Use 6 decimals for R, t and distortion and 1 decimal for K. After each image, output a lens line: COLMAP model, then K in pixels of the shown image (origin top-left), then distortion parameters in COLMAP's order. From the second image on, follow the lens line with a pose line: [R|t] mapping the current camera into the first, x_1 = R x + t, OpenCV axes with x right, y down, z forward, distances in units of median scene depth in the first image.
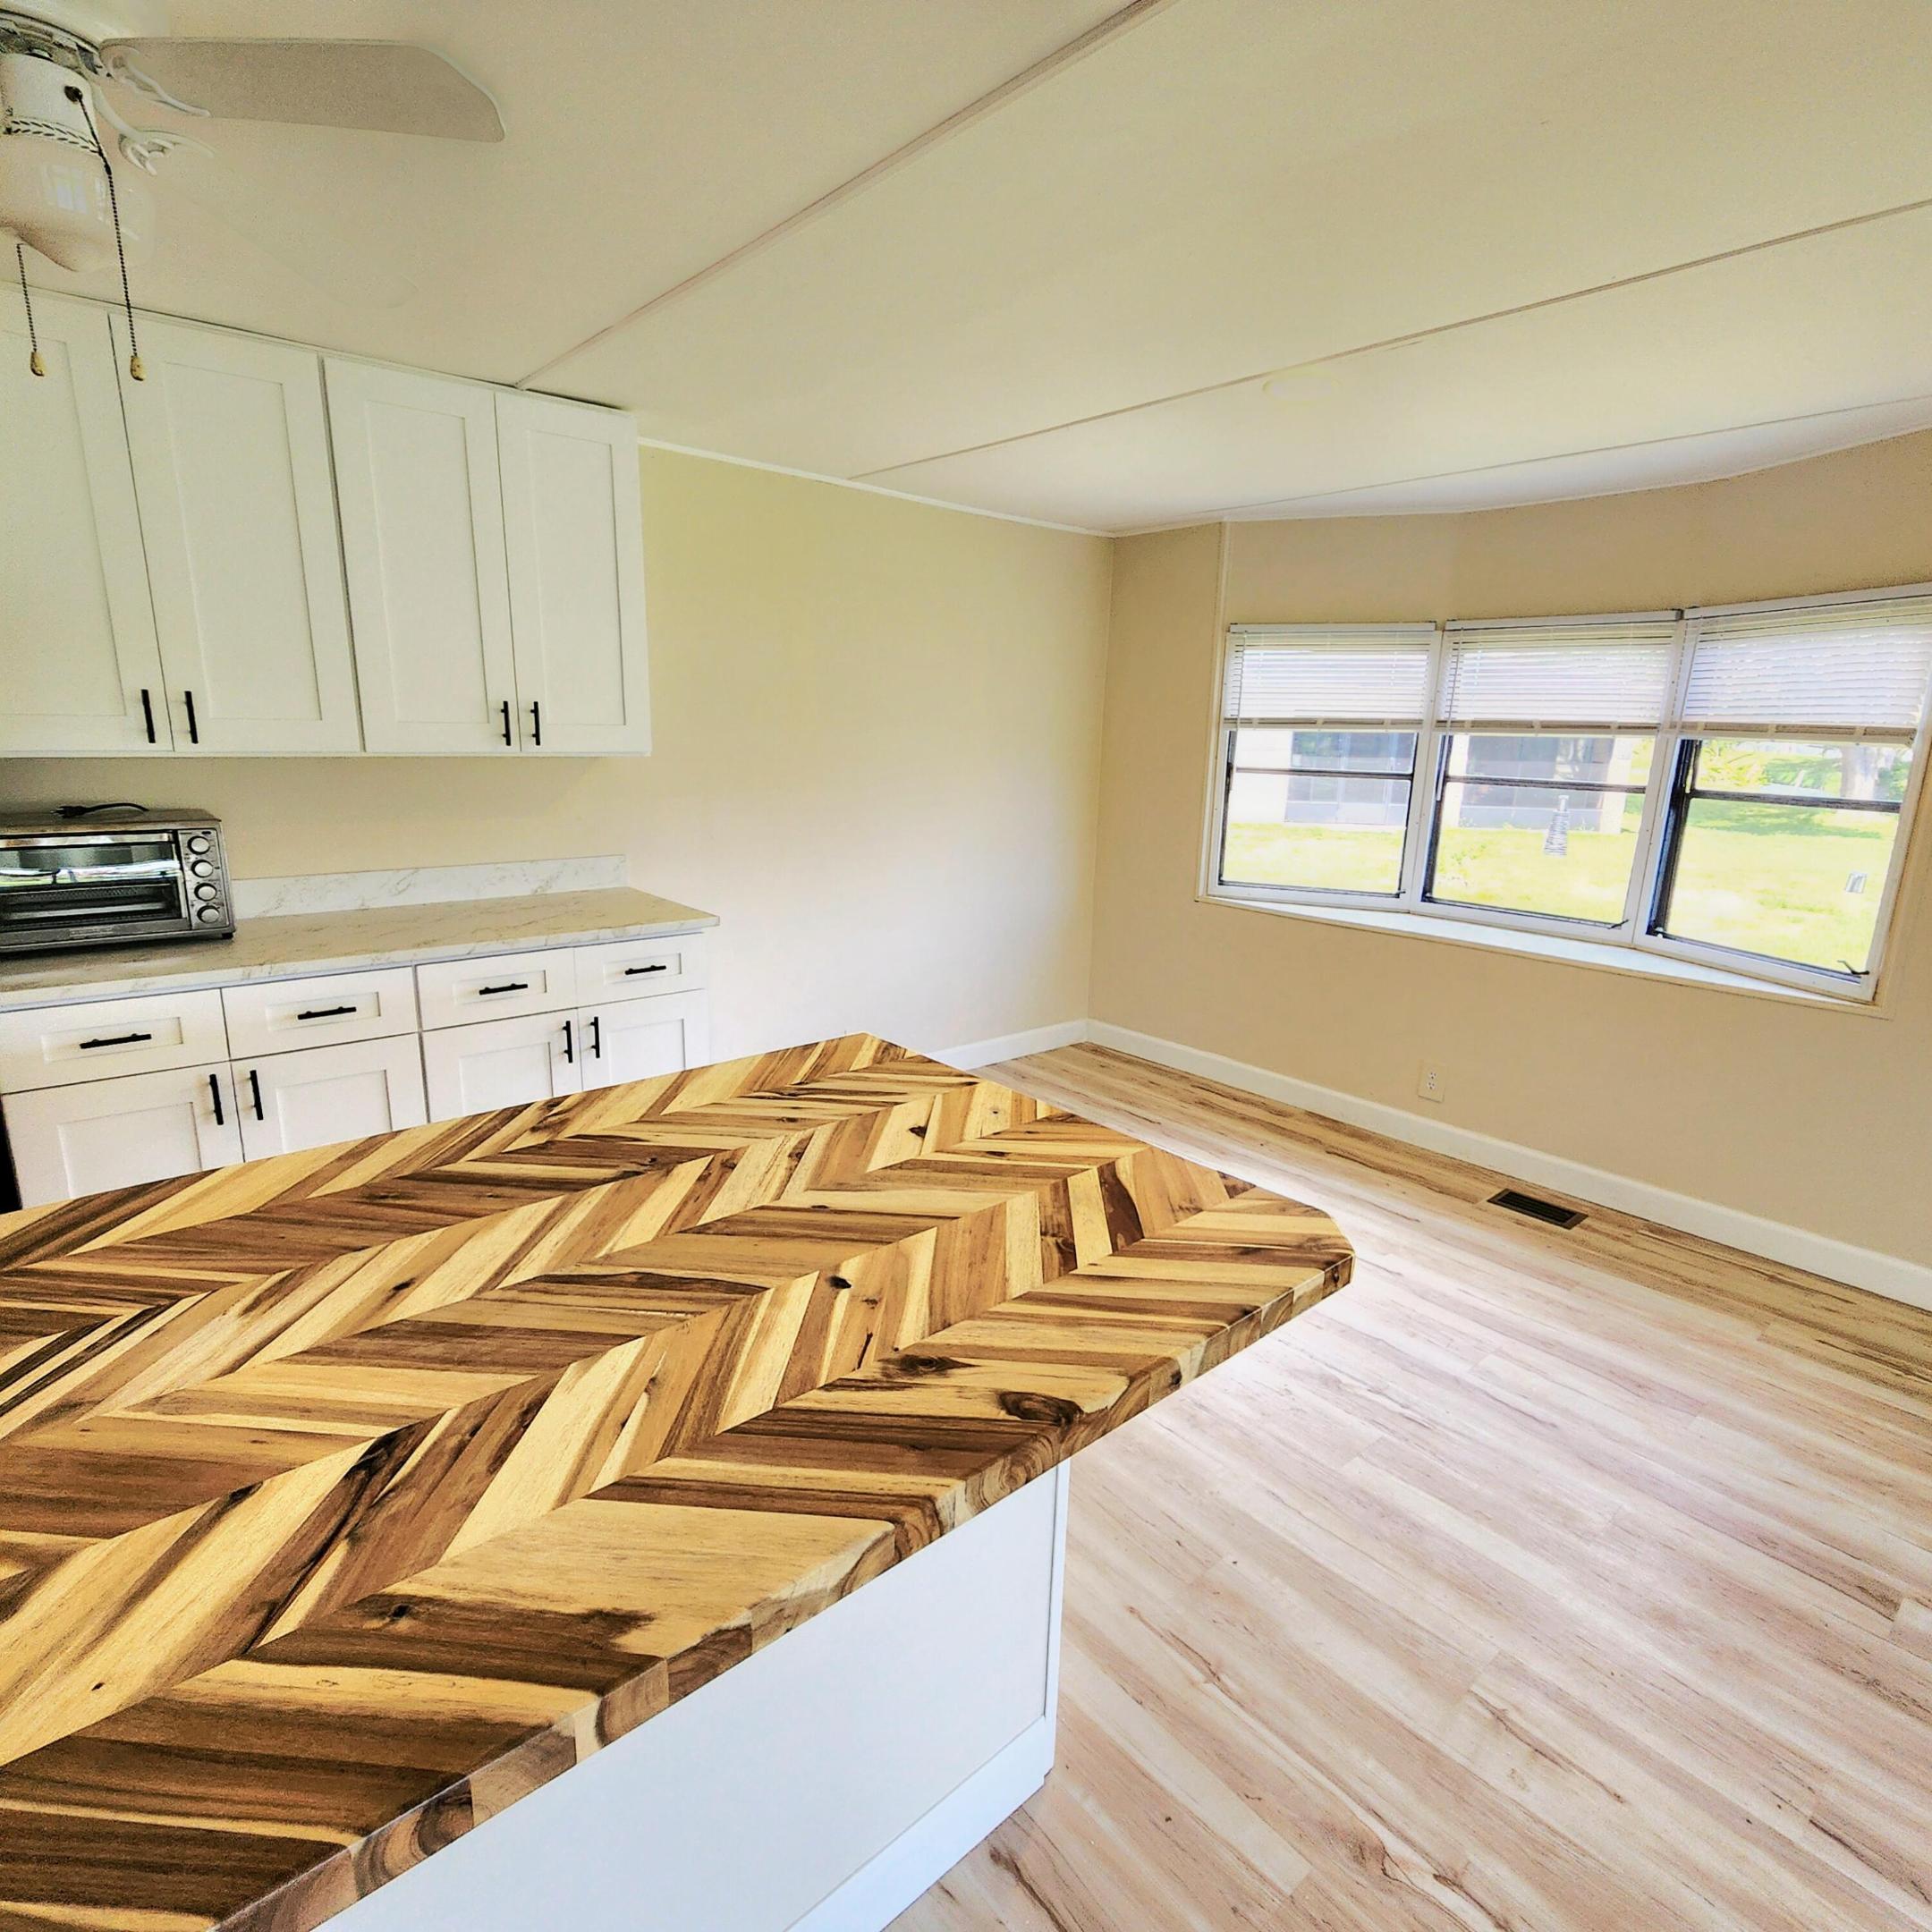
lens RADIAL K [[1063.7, 0, 962.7], [0, 1063.7, 970.4], [0, 0, 1]] dist [0.008537, -0.004429]
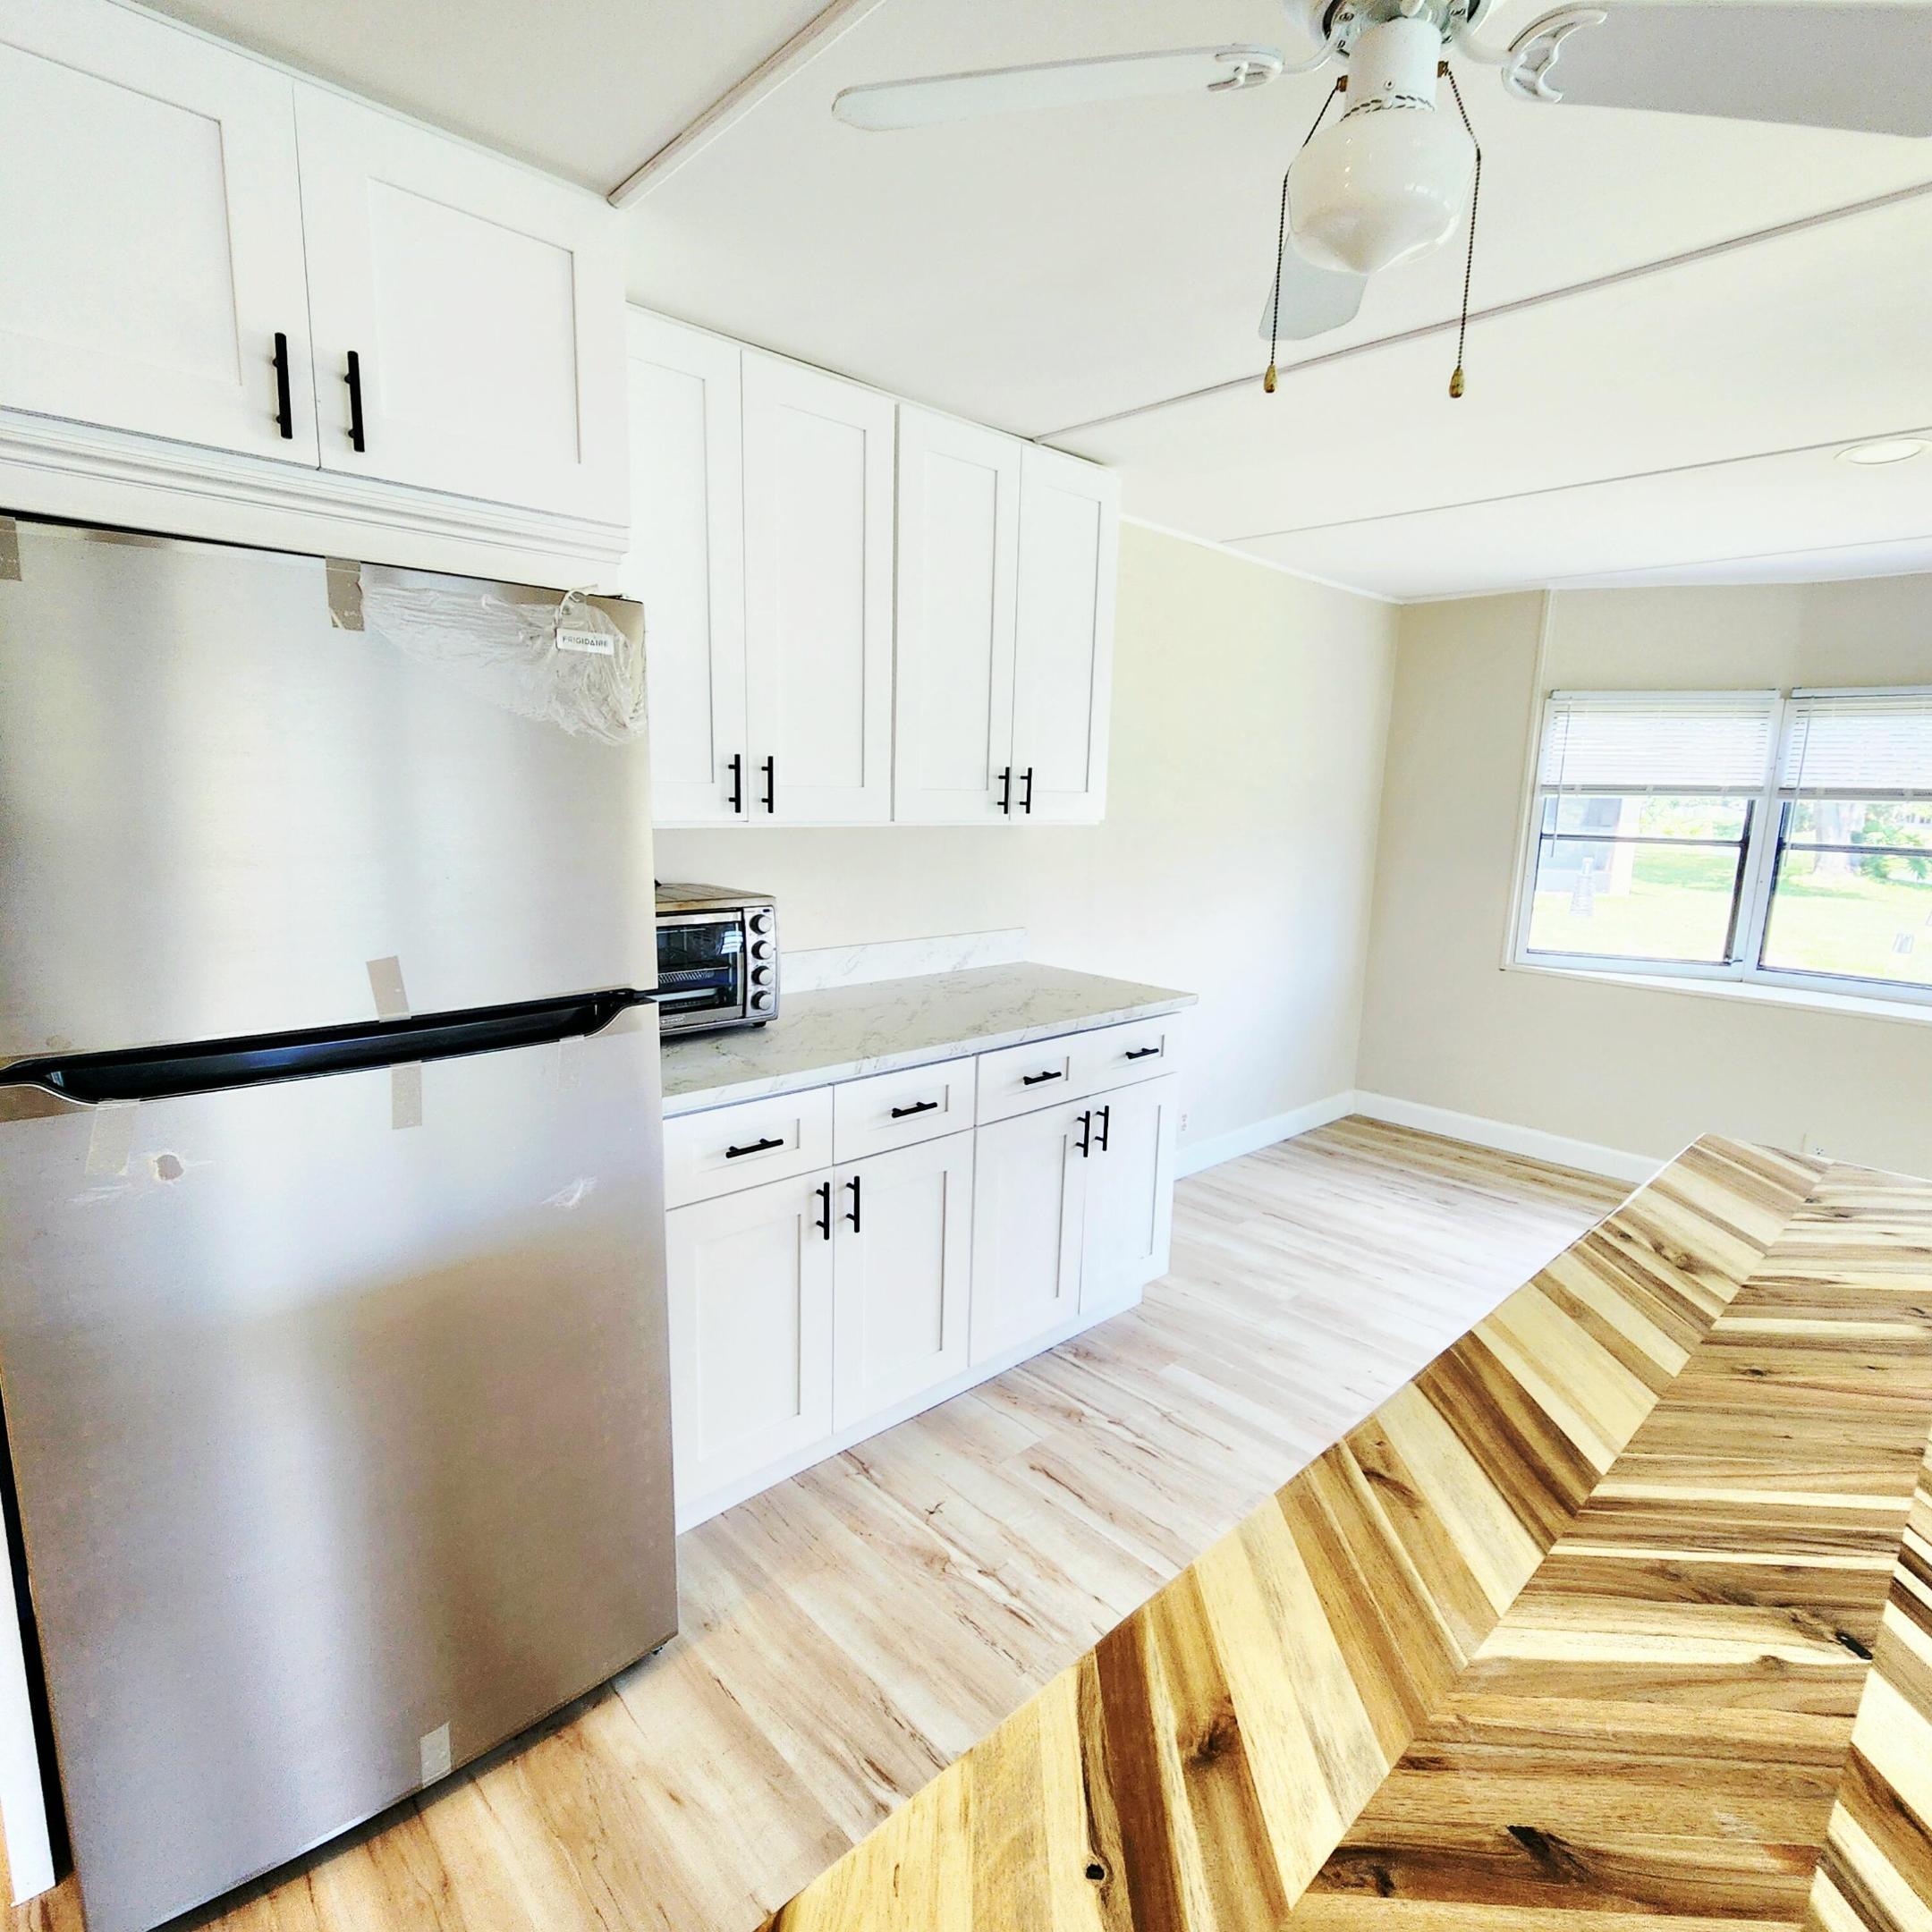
lens RADIAL K [[1063.7, 0, 967.0], [0, 1063.7, 972.2], [0, 0, 1]] dist [0.008537, -0.004429]
pose [[0.998843, -0.005848, 0.047725, -0.337816], [0.008463, 0.998463, -0.054773, -0.015106], [-0.047331, 0.055113, 0.997358, 0.054324]]
